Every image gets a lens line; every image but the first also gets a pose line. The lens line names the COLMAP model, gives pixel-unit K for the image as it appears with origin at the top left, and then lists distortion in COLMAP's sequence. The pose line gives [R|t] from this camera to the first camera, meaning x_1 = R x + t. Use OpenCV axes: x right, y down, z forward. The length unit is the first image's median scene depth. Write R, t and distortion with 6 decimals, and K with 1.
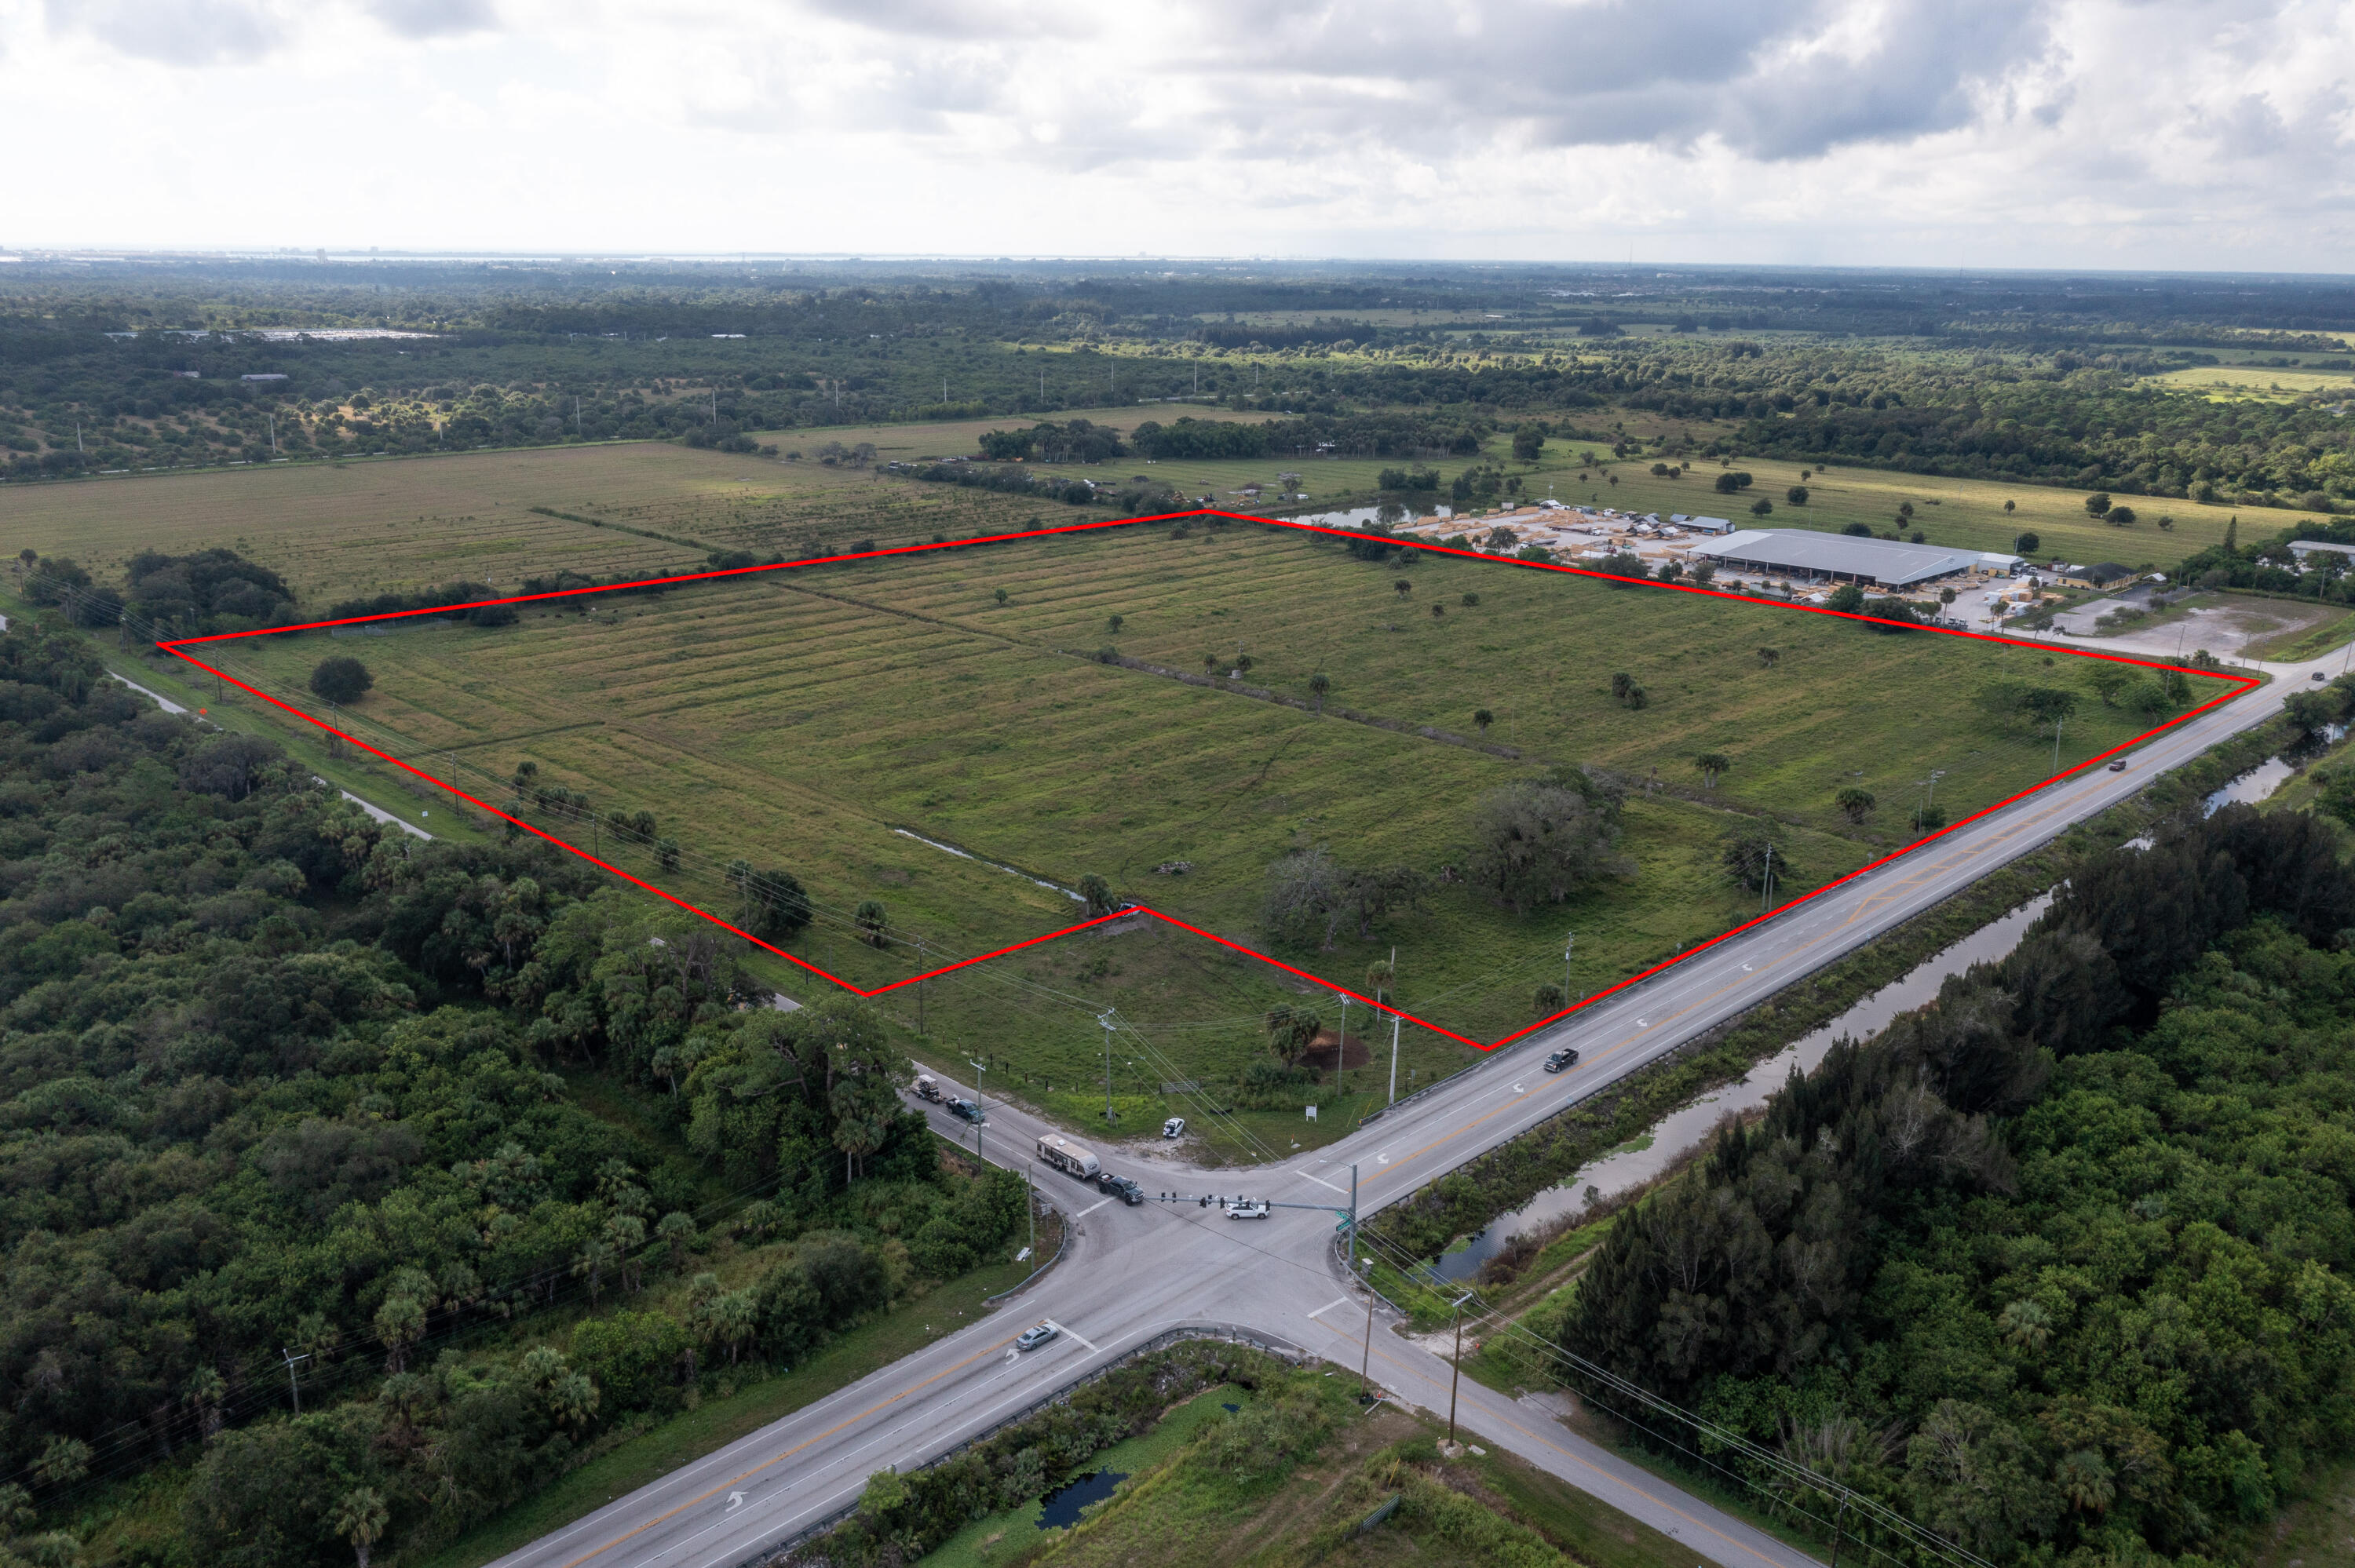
lens RADIAL K [[1845.8, 0, 1177.5], [0, 1845.8, 784.0], [0, 0, 1]] dist [-0.014065, 0.003308]
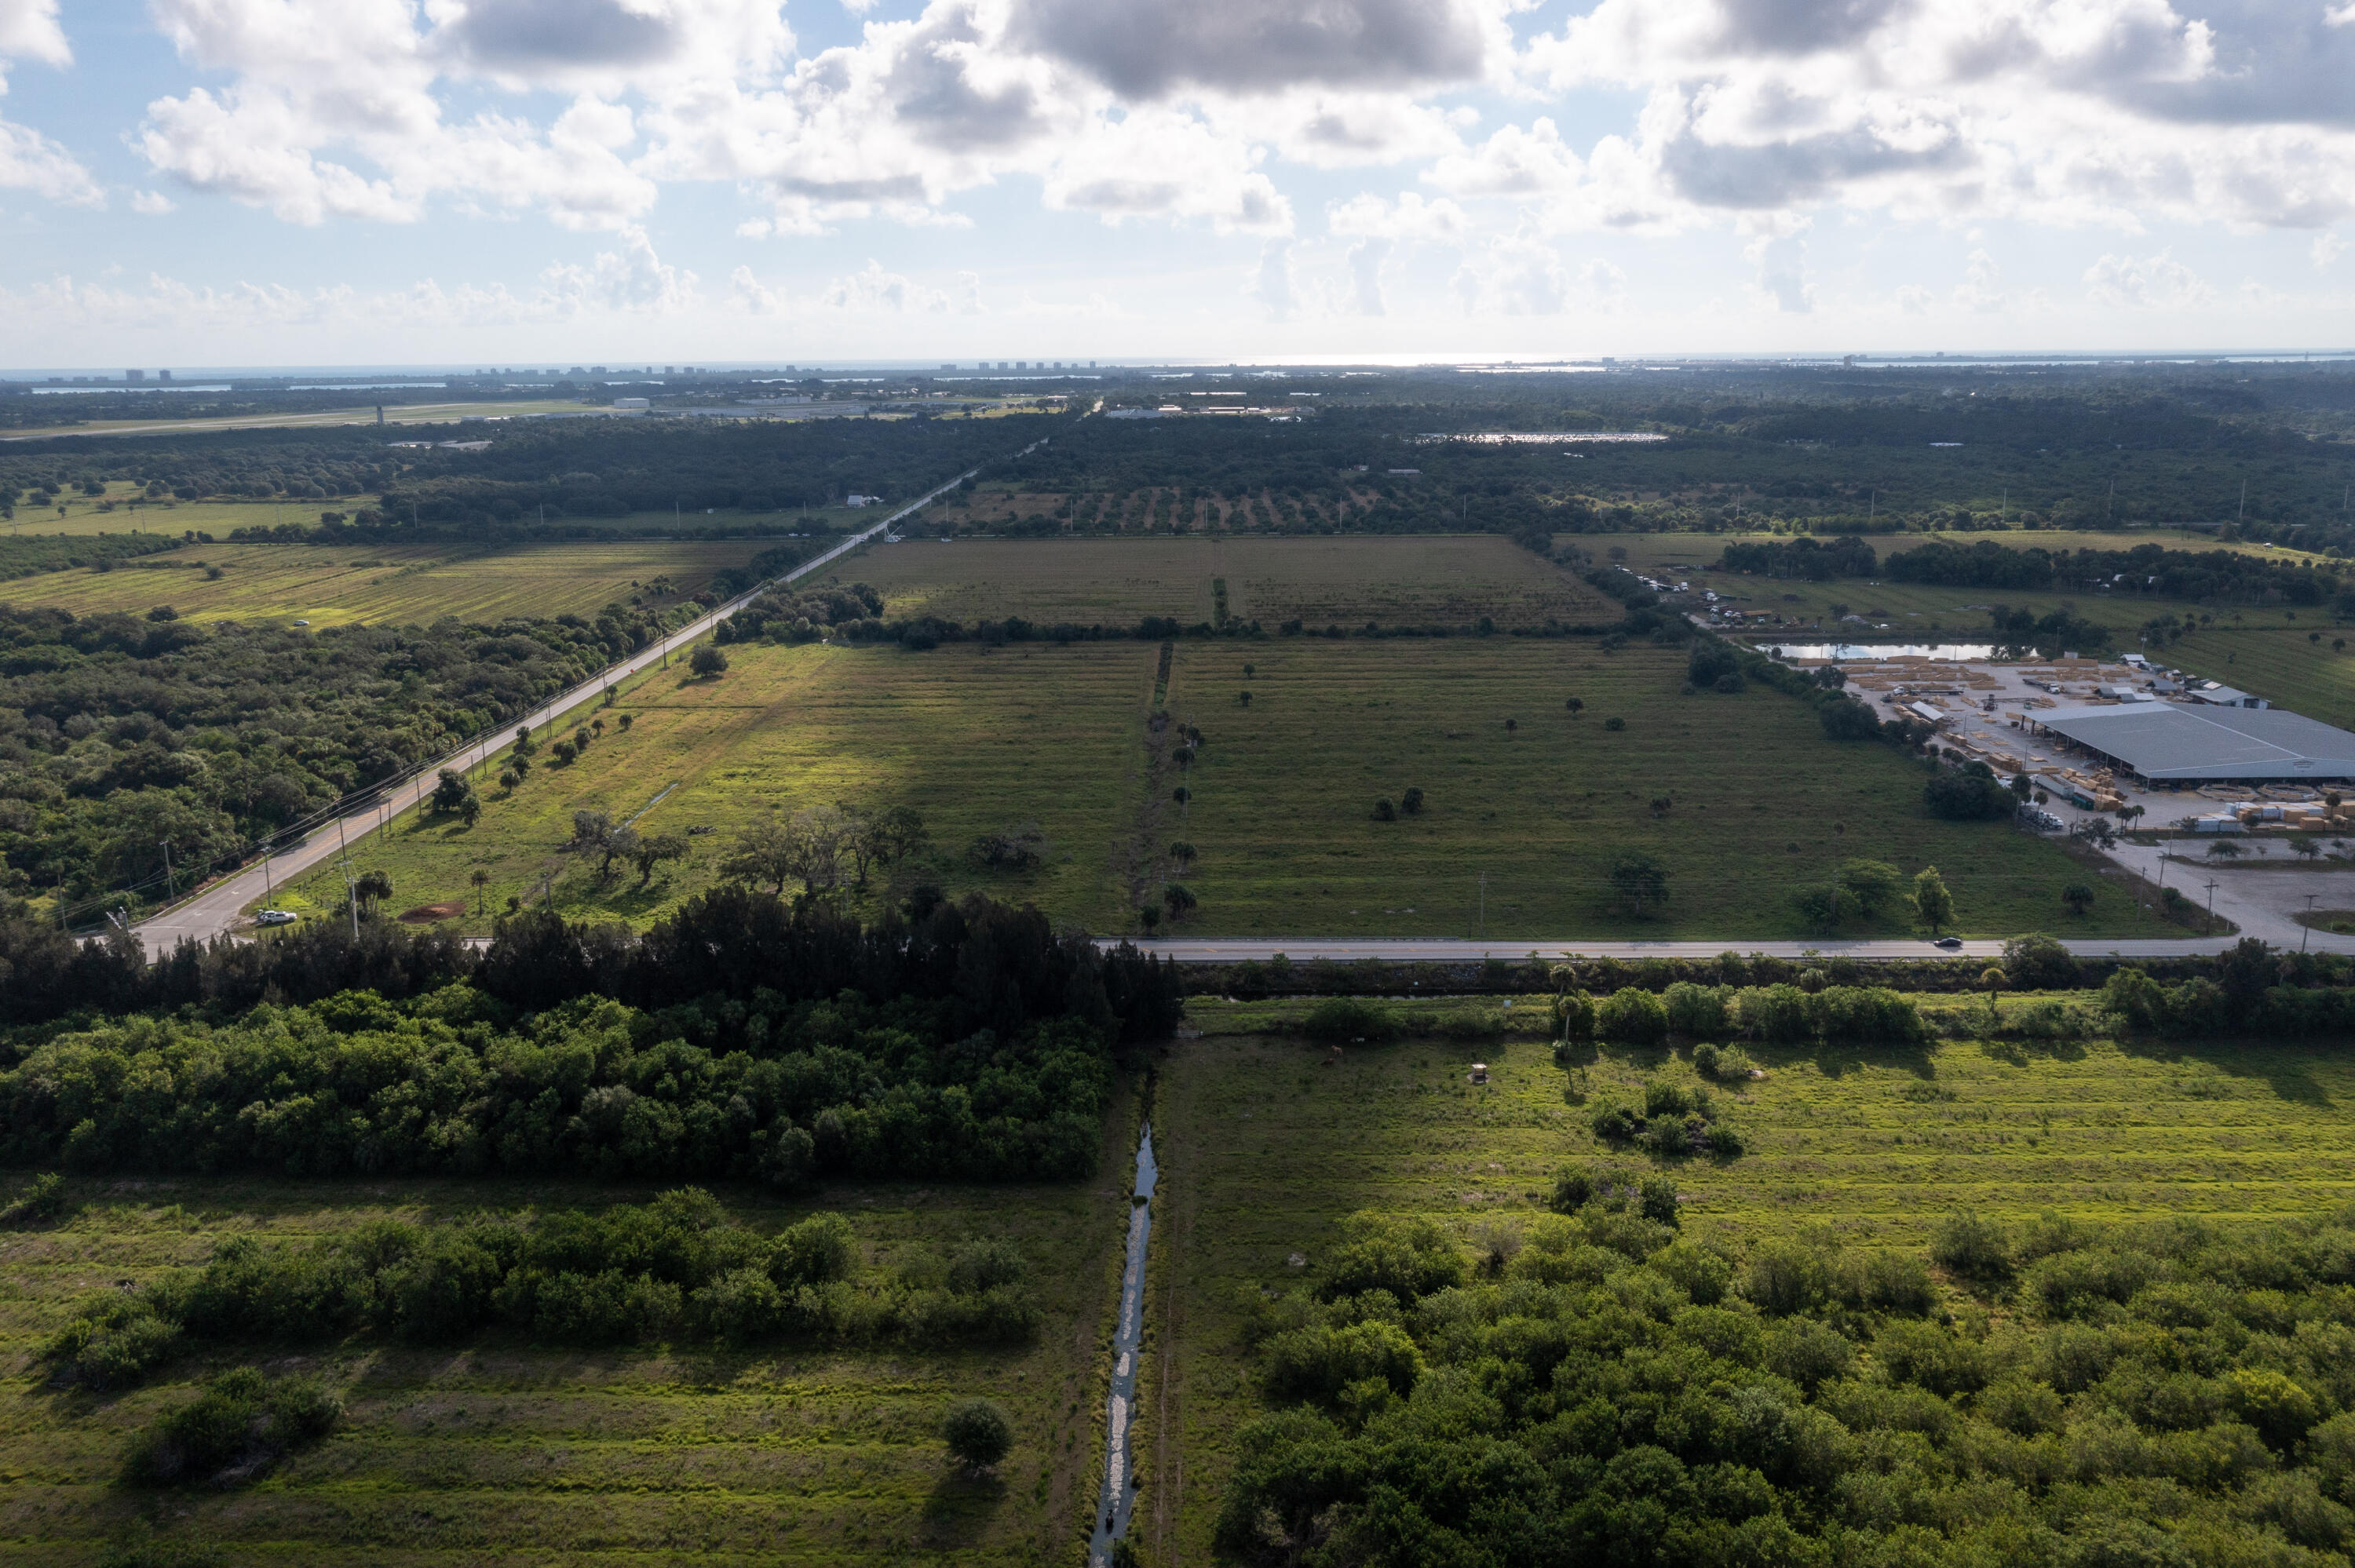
lens RADIAL K [[1821.1, 0, 1177.5], [0, 1821.1, 784.0], [0, 0, 1]] dist [-0.004140, 0.000358]
pose [[0.680190, 0.147303, -0.718083, 0.725582], [-0.183271, 0.982664, 0.027978, -0.055218], [0.709756, 0.112574, 0.695395, 0.169862]]
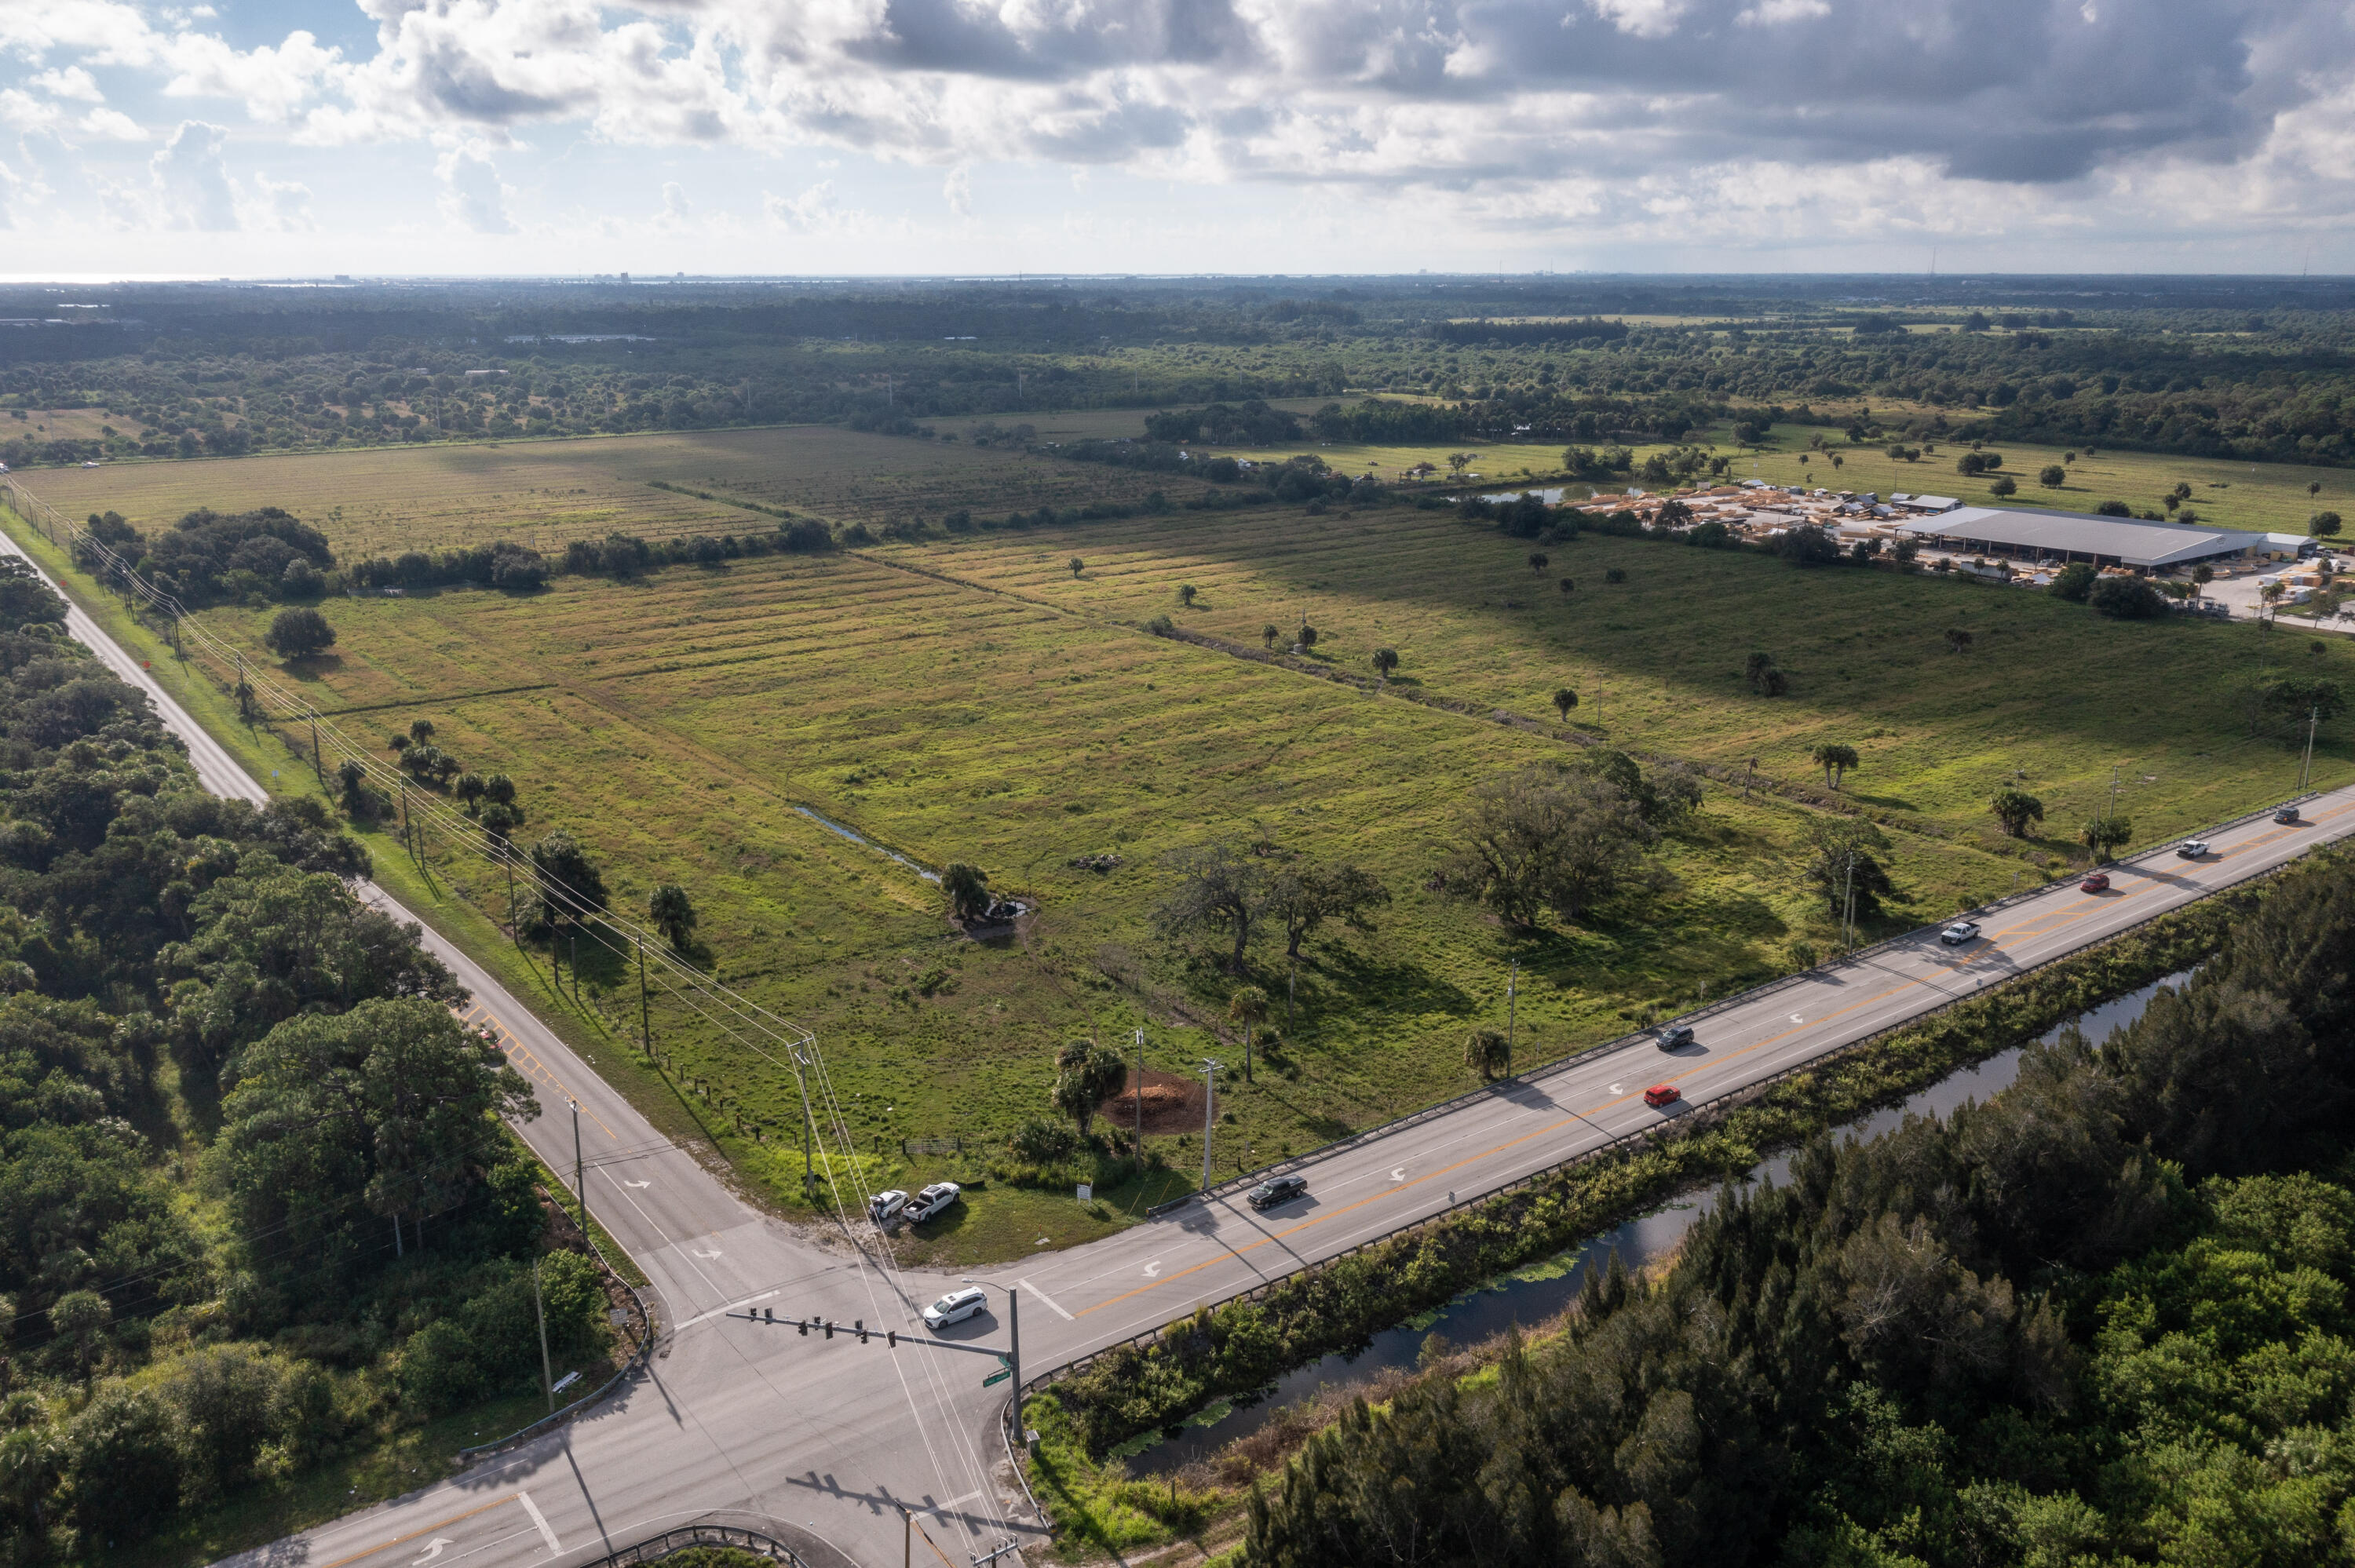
lens RADIAL K [[1845.8, 0, 1177.5], [0, 1845.8, 784.0], [0, 0, 1]] dist [-0.014065, 0.003308]
pose [[0.988909, 0.026667, -0.146111, 0.087424], [-0.028200, 0.999567, -0.008433, 0.010222], [0.145822, 0.012460, 0.989232, 0.124186]]
